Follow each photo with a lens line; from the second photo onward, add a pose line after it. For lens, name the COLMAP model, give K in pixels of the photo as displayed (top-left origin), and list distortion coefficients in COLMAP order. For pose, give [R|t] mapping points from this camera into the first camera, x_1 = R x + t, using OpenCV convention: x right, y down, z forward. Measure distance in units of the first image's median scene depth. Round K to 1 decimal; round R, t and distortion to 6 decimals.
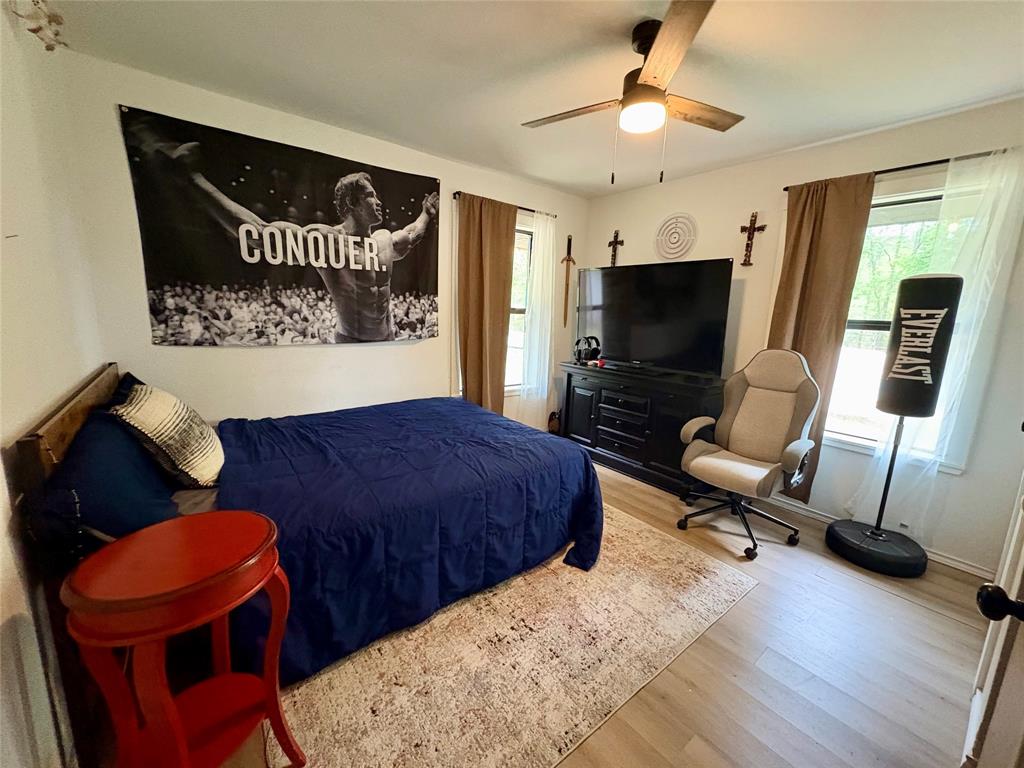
lens RADIAL K [[409.5, 0, 513.0], [0, 409.5, 385.3], [0, 0, 1]] dist [-0.000891, 0.000076]
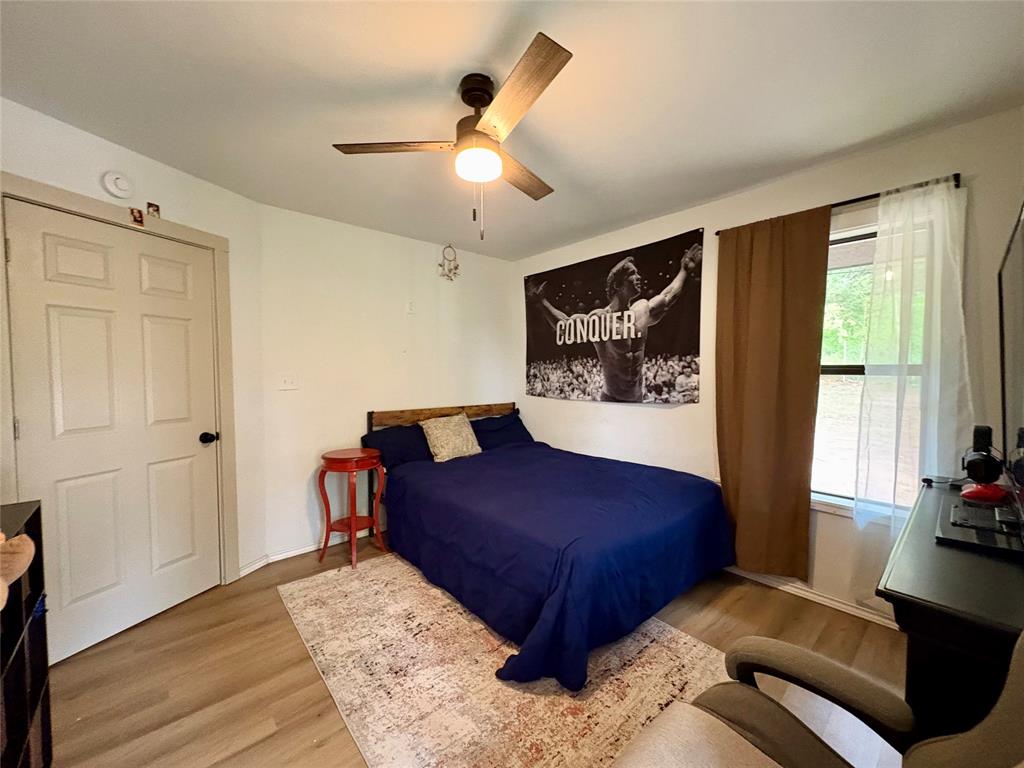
lens RADIAL K [[409.5, 0, 513.0], [0, 409.5, 385.3], [0, 0, 1]] dist [-0.000891, 0.000076]
pose [[0.042192, 0.004913, -0.999097, 0.793647], [-0.176924, 0.984221, -0.002632, -0.102335], [0.983320, 0.176876, 0.042395, 0.703792]]
